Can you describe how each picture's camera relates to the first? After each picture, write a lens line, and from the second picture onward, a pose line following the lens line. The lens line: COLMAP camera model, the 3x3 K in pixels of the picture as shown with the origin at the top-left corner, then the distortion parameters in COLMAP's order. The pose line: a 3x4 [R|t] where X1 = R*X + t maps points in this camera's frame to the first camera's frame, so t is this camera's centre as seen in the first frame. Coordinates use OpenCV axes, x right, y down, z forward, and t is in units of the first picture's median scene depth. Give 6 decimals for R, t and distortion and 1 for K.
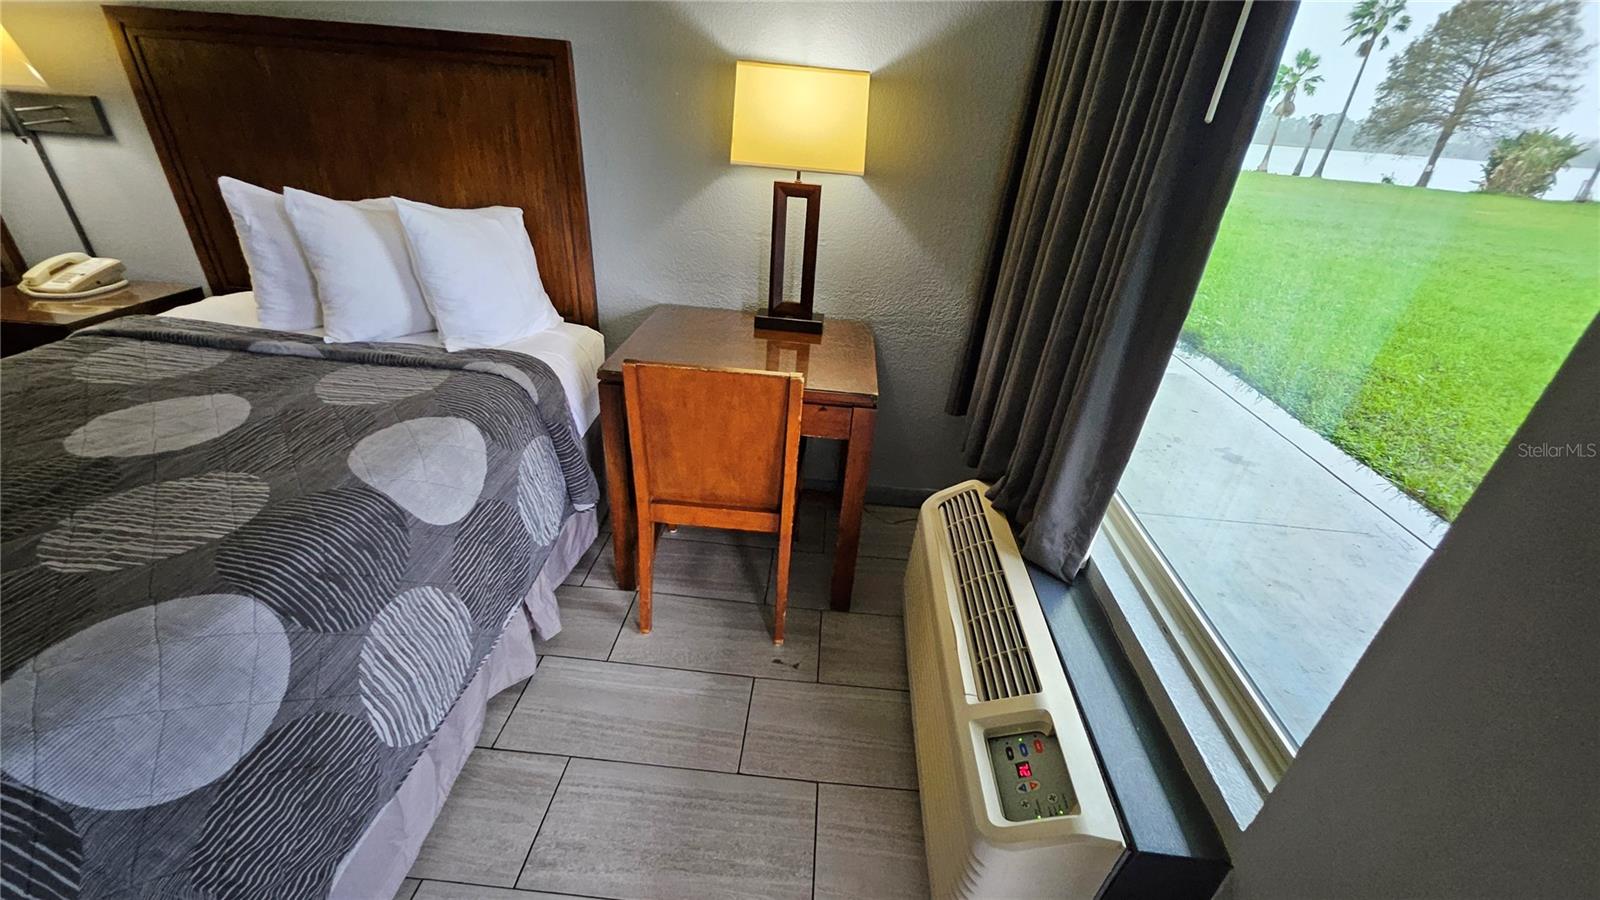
lens RADIAL K [[635.6, 0, 802.9], [0, 635.6, 459.6], [0, 0, 1]] dist [0.002117, 0.000086]
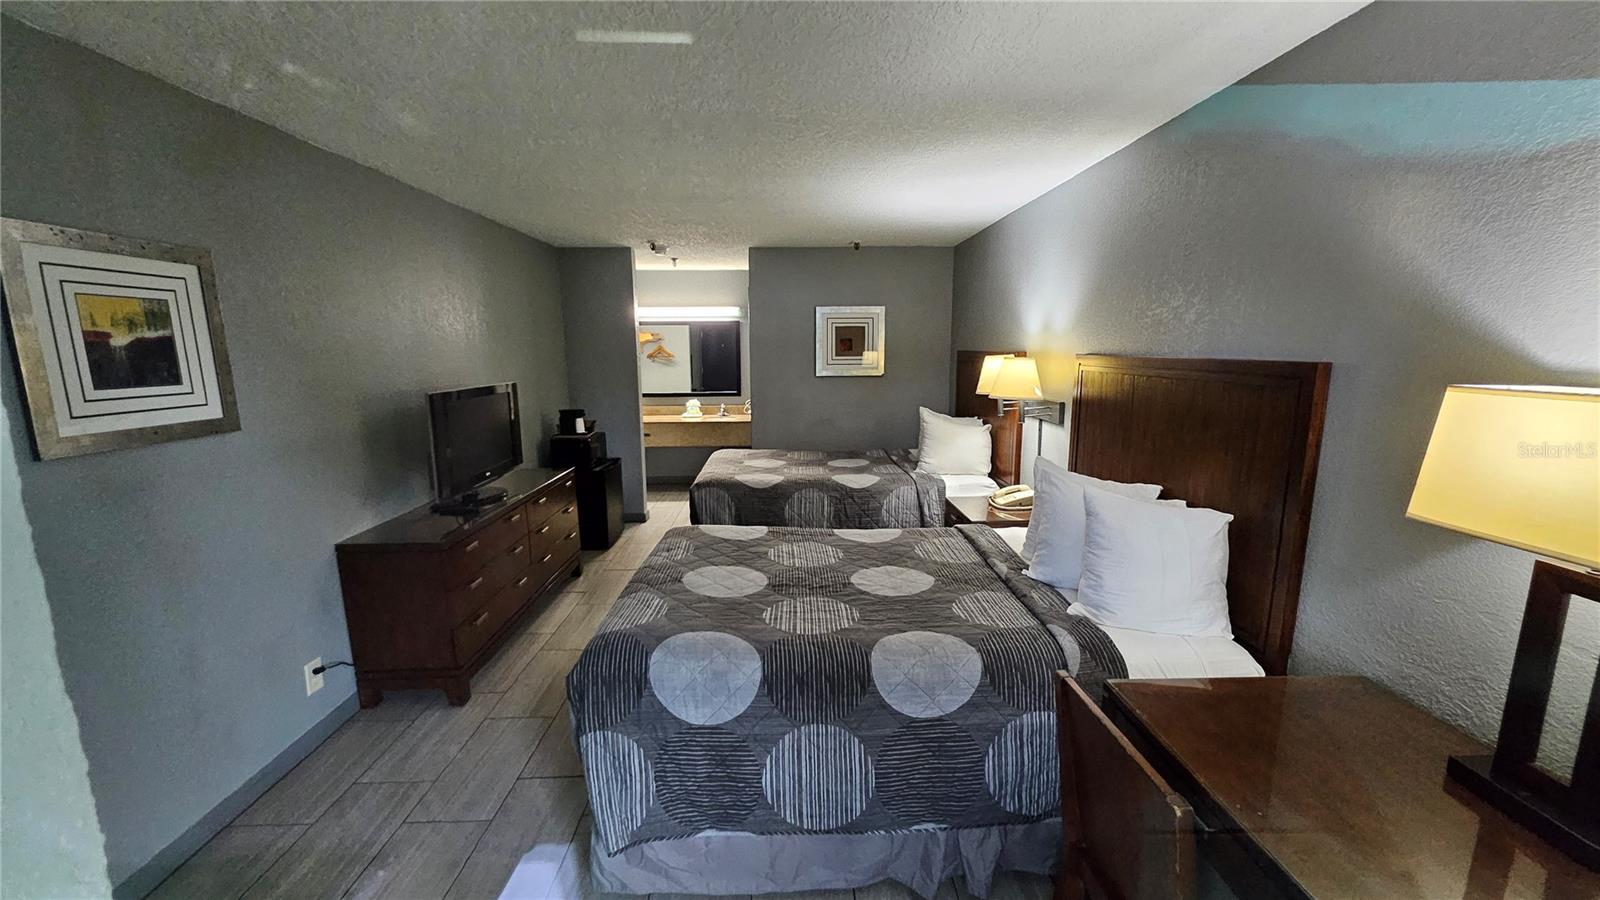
lens RADIAL K [[611.5, 0, 800.0], [0, 611.5, 450.0], [0, 0, 1]] dist [0.001422, 0.000132]
pose [[0.090917, 0.097717, -0.991053, 0.475695], [-0.471223, 0.880934, 0.043630, -0.255423], [0.877316, 0.463040, 0.126138, 0.316008]]
